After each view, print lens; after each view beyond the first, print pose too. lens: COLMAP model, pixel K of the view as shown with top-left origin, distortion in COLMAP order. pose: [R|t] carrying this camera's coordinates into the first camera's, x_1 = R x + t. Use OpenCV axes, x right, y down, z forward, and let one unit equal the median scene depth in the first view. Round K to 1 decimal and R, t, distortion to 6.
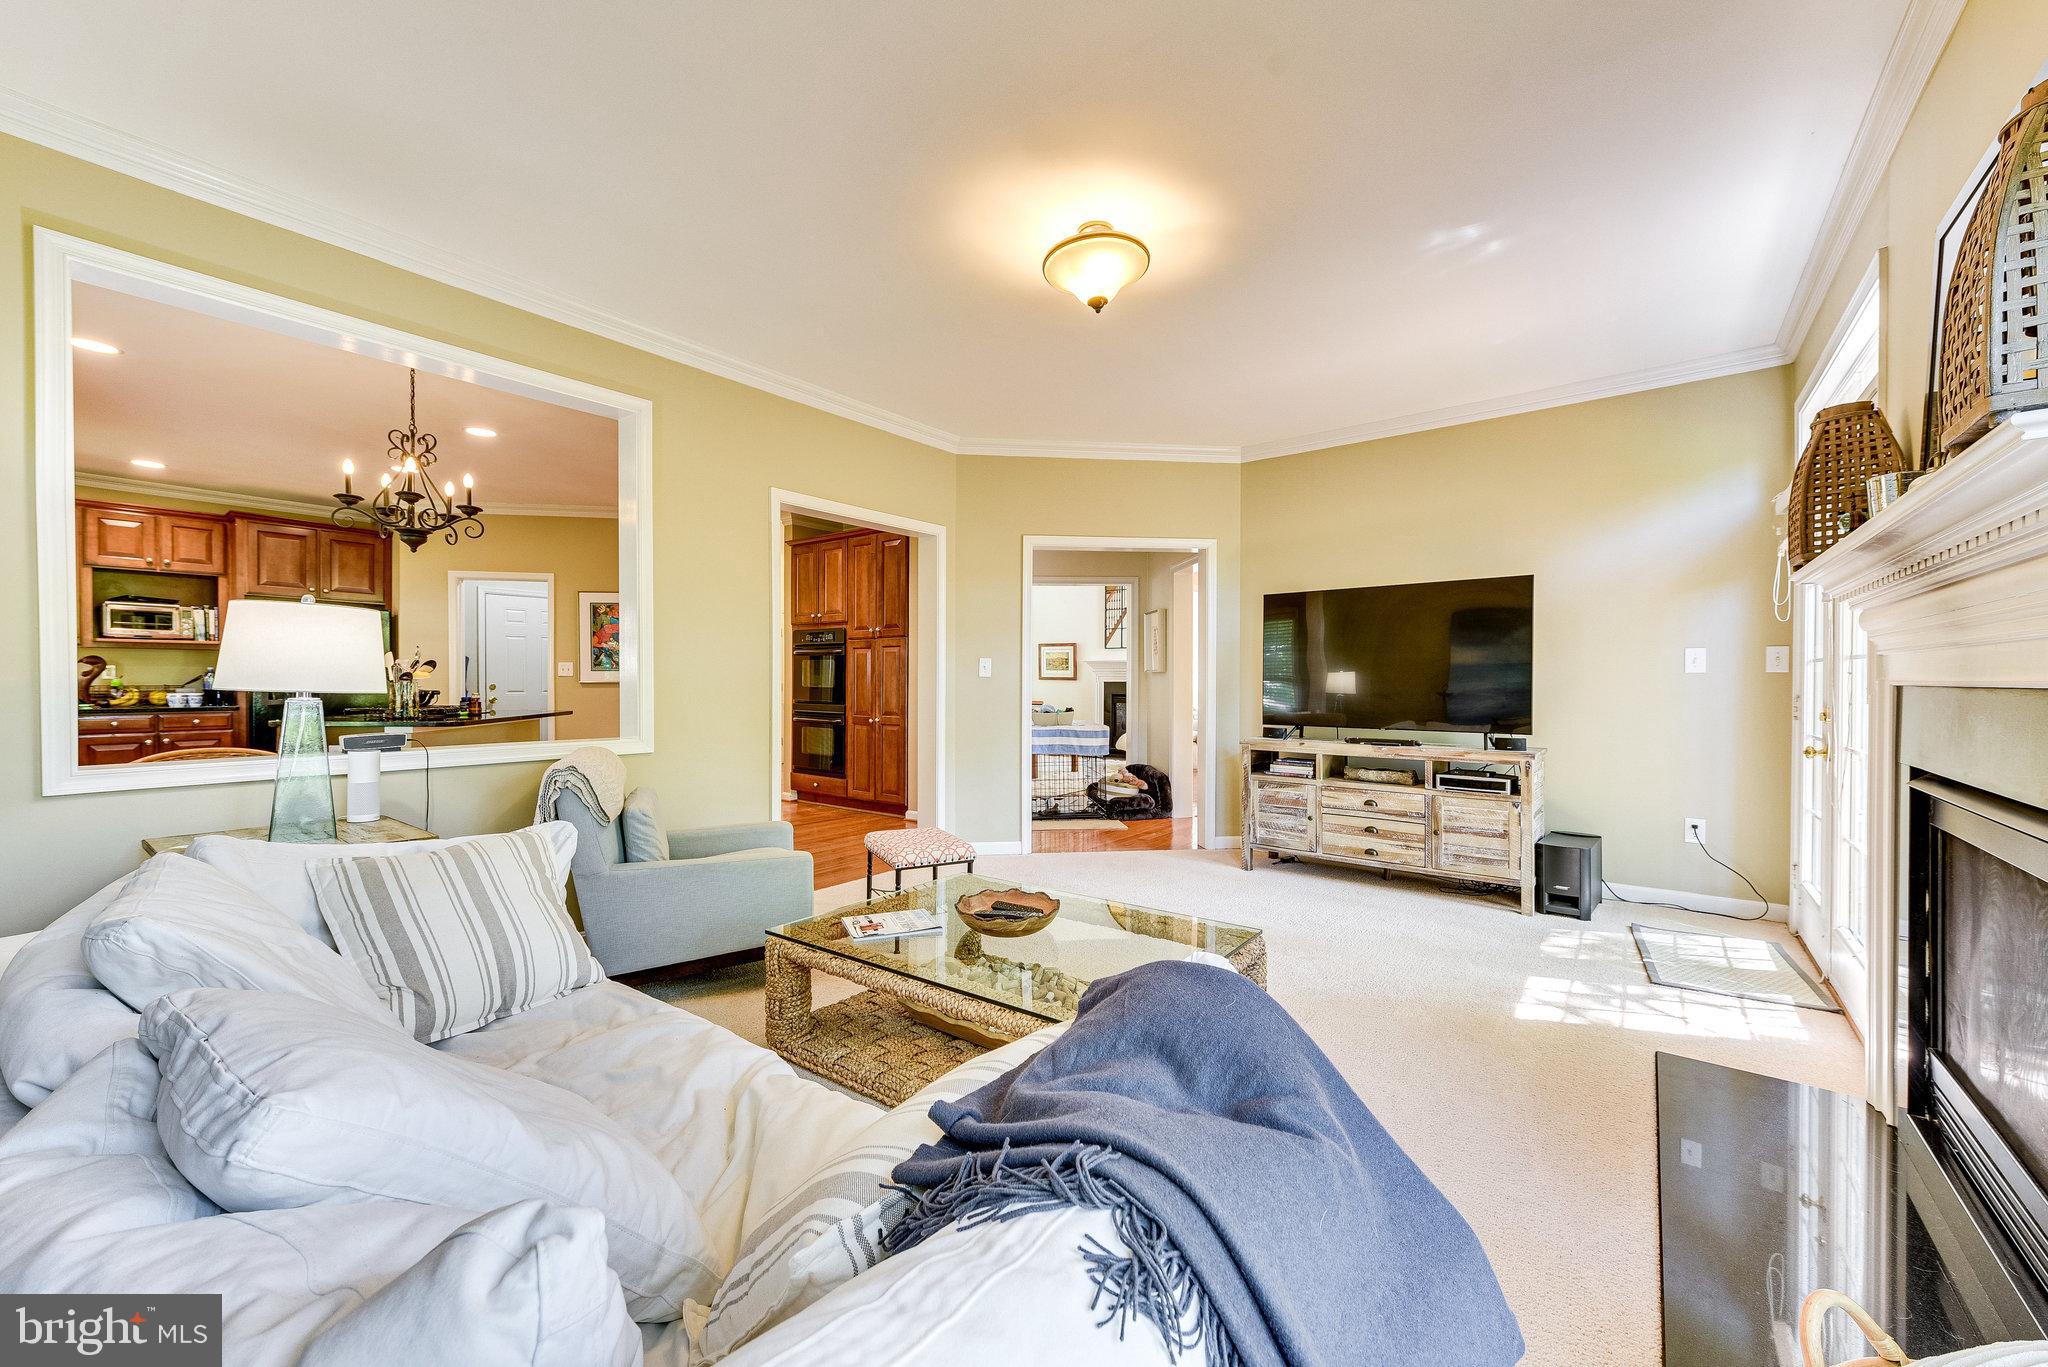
lens RADIAL K [[799.2, 0, 1024.0], [0, 799.2, 683.5], [0, 0, 1]] dist [0.012536, -0.000361]
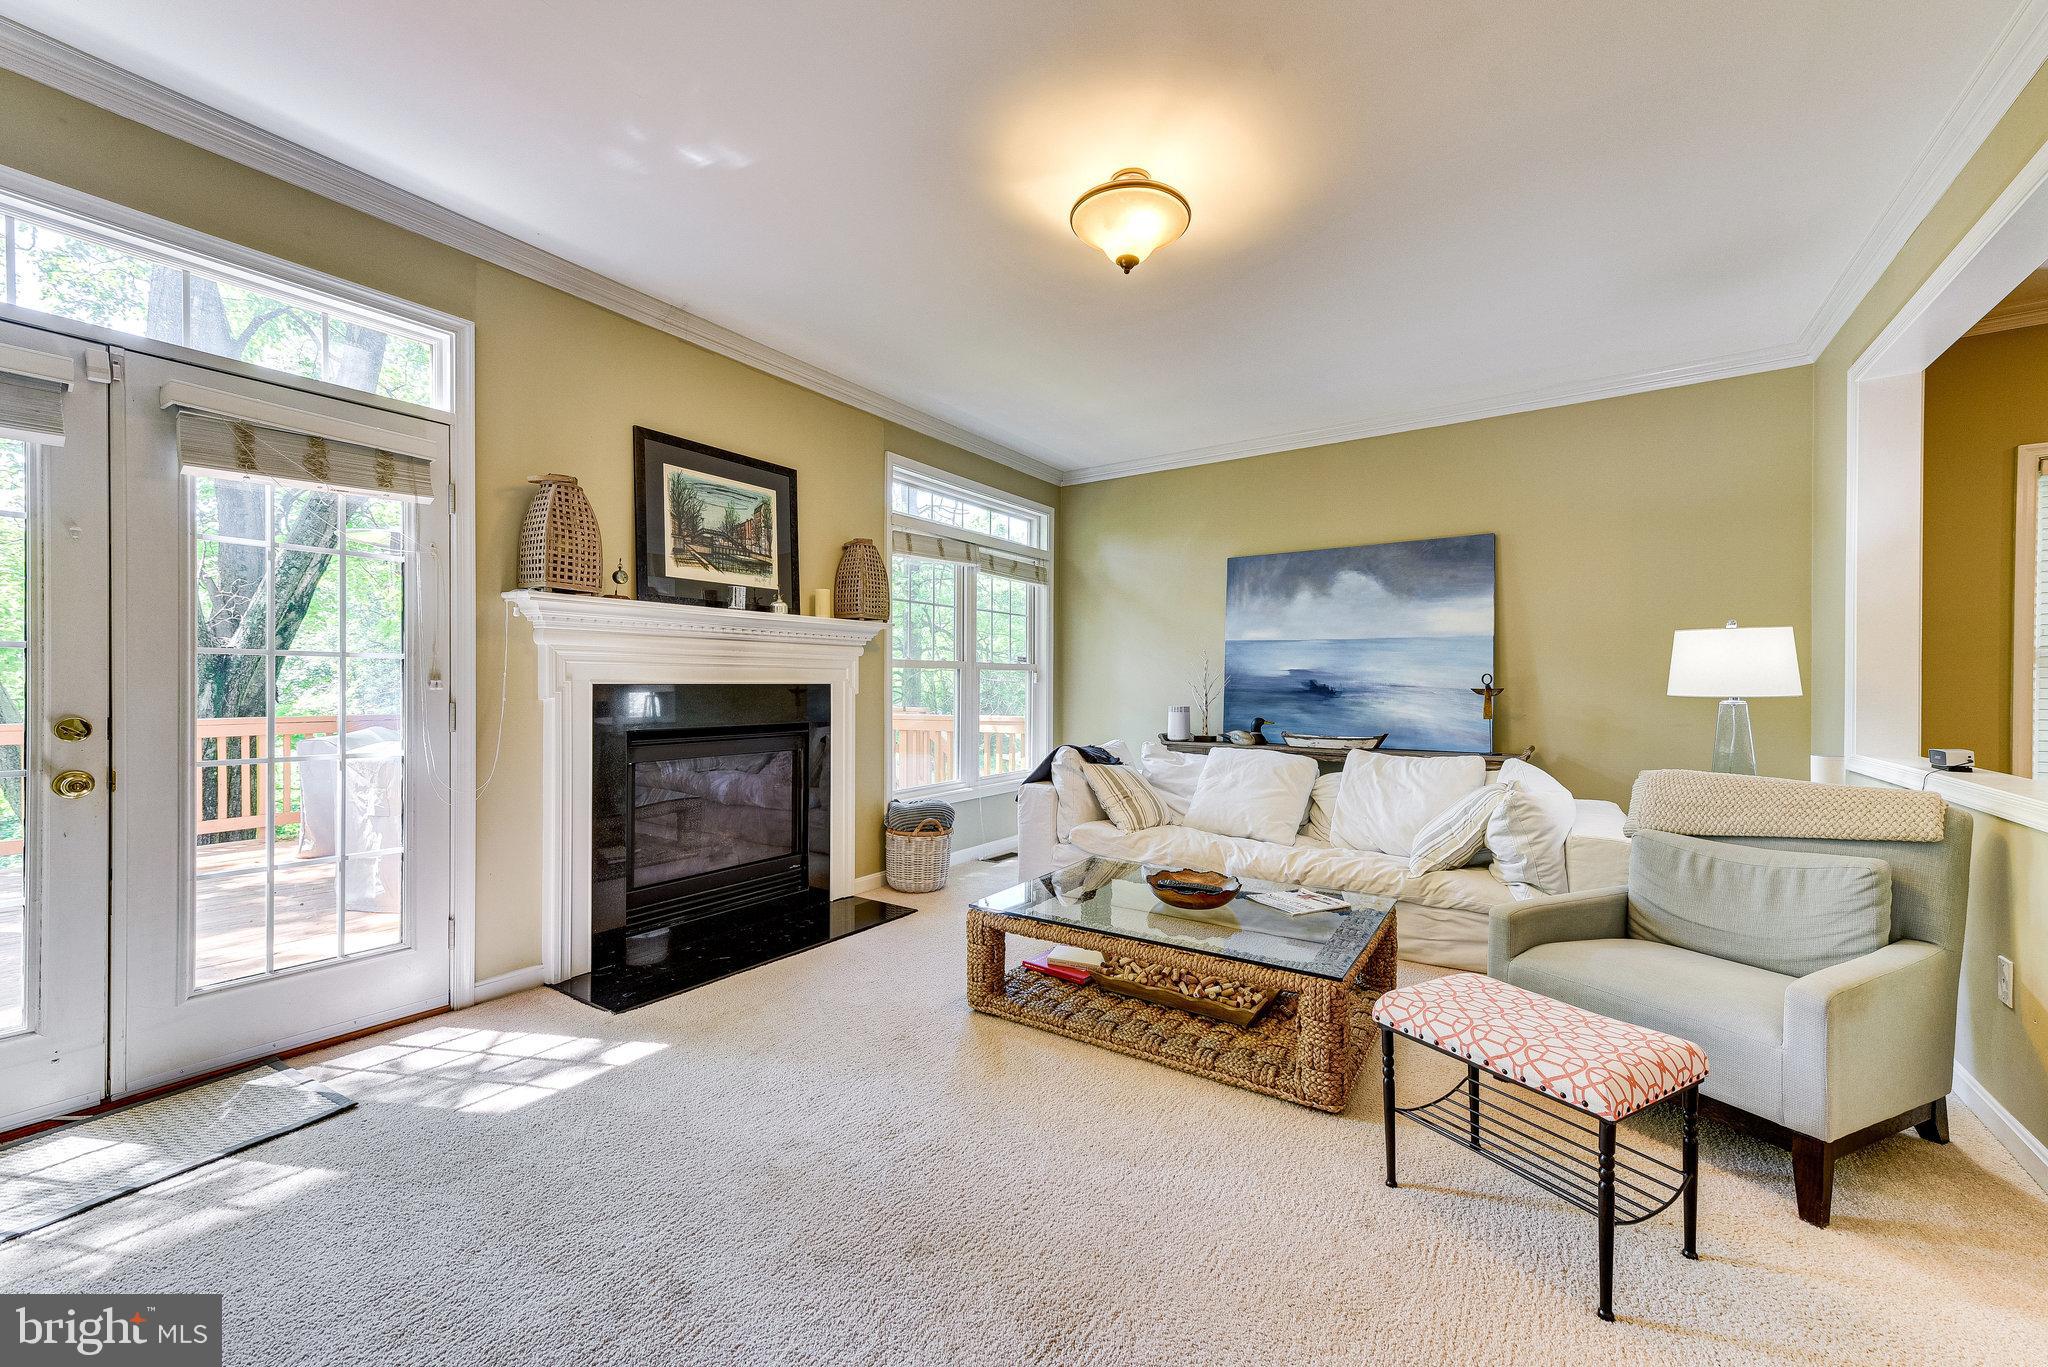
lens RADIAL K [[795.1, 0, 1021.9], [0, 795.1, 693.0], [0, 0, 1]] dist [0.011569, -0.000124]
pose [[-0.997964, -0.002256, -0.063744, 0.095669], [-0.003310, 0.999859, 0.016436, -0.005932], [0.063698, 0.016613, -0.997831, 0.733932]]
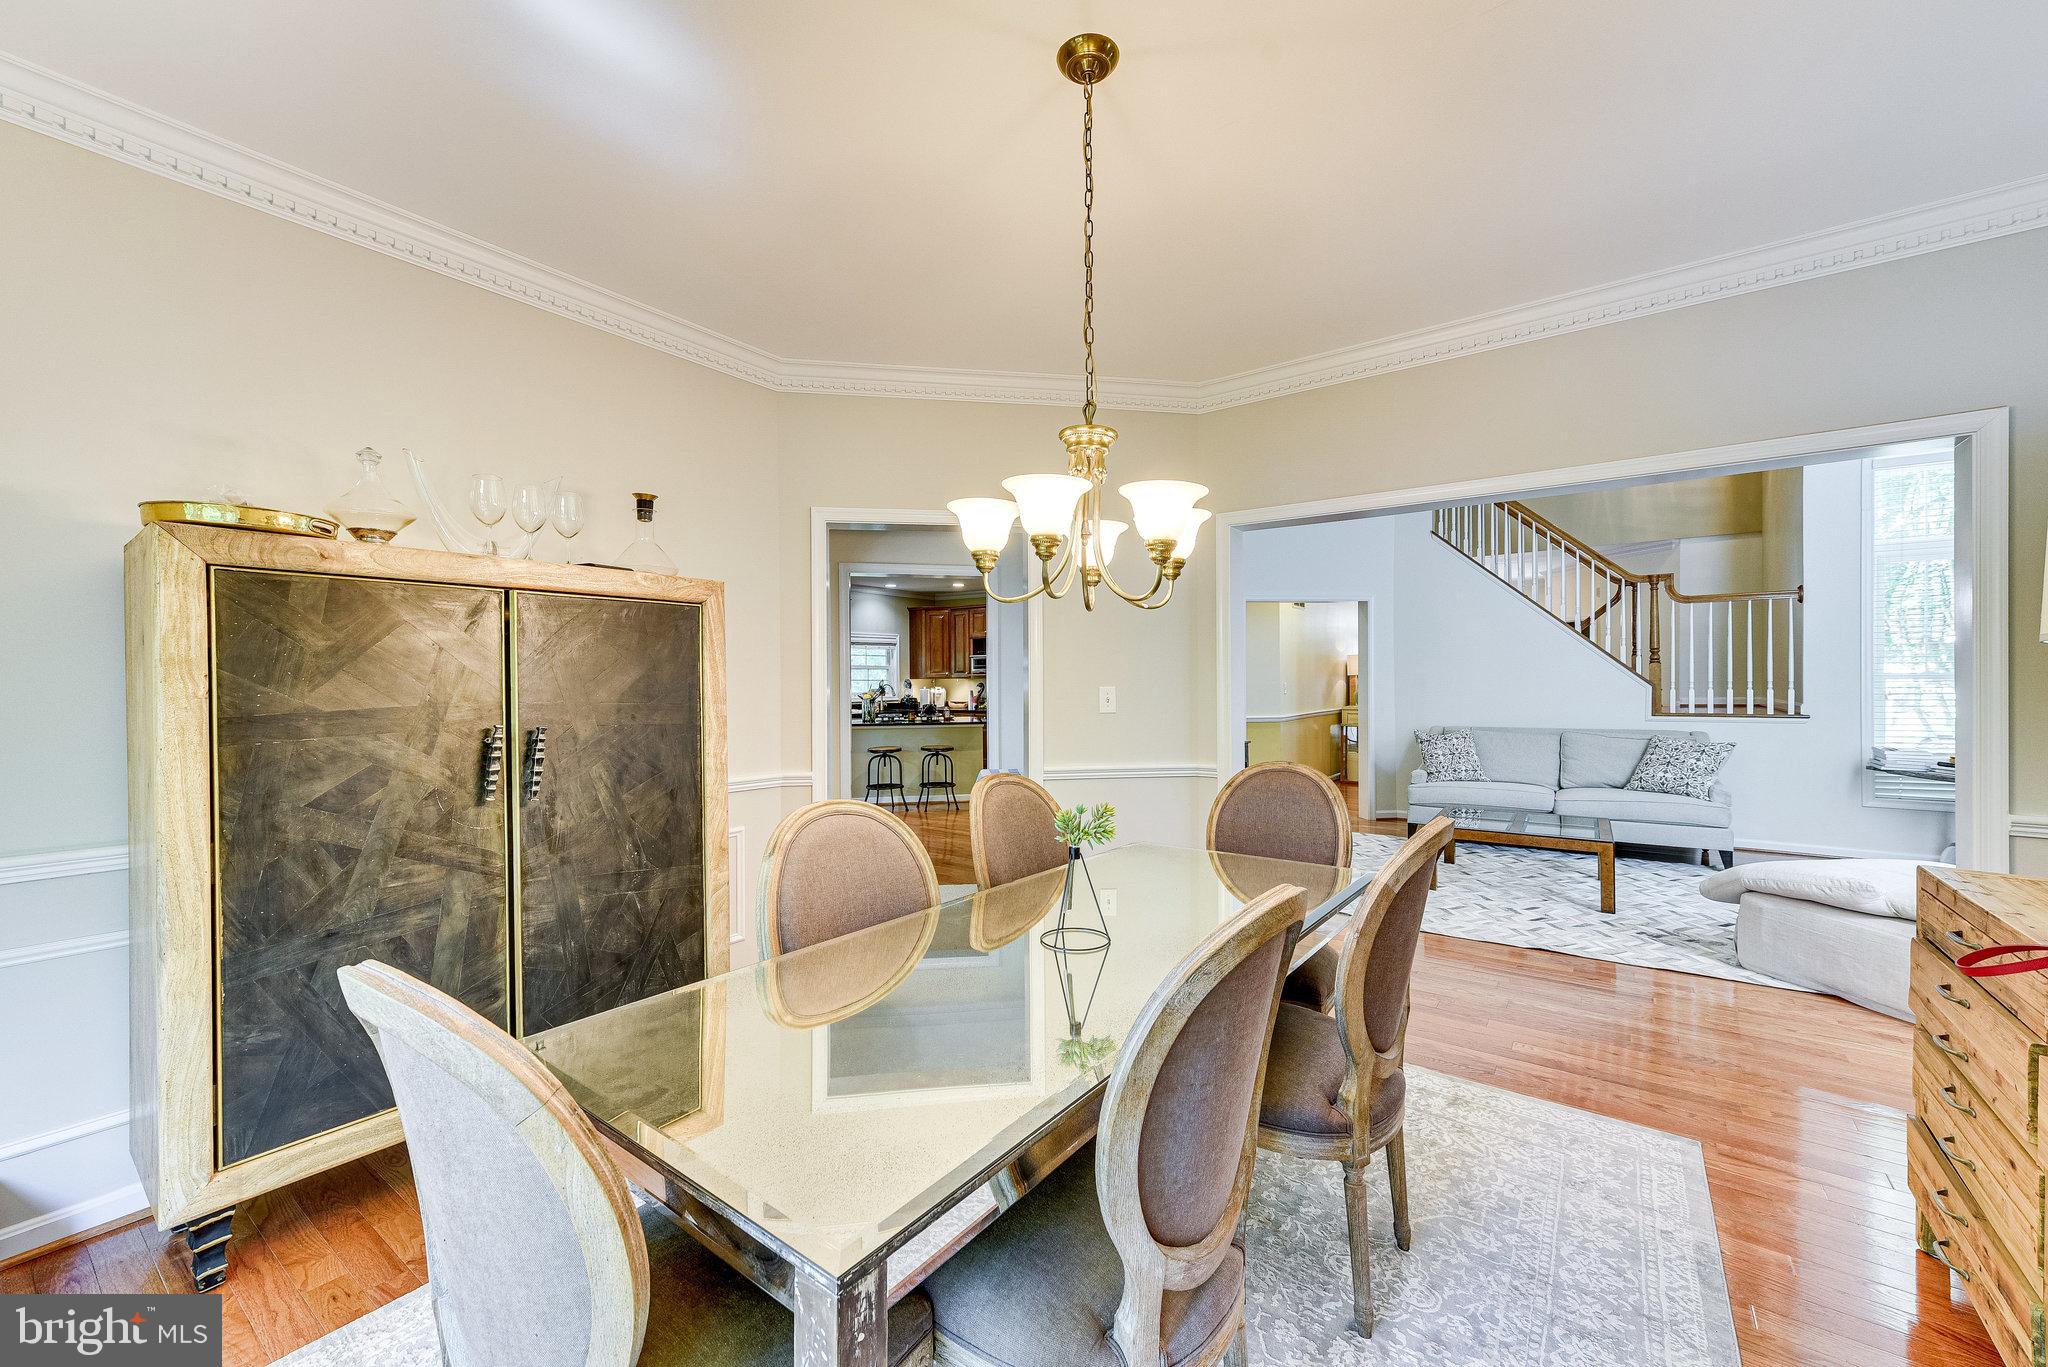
lens RADIAL K [[797.5, 0, 1024.0], [0, 797.5, 683.5], [0, 0, 1]] dist [0.001482, 0.000068]
pose [[0.022429, -0.000849, -0.999748, 0.699107], [0.003291, 0.999994, -0.000775, -0.026359], [0.999743, -0.003272, 0.022432, 0.917421]]
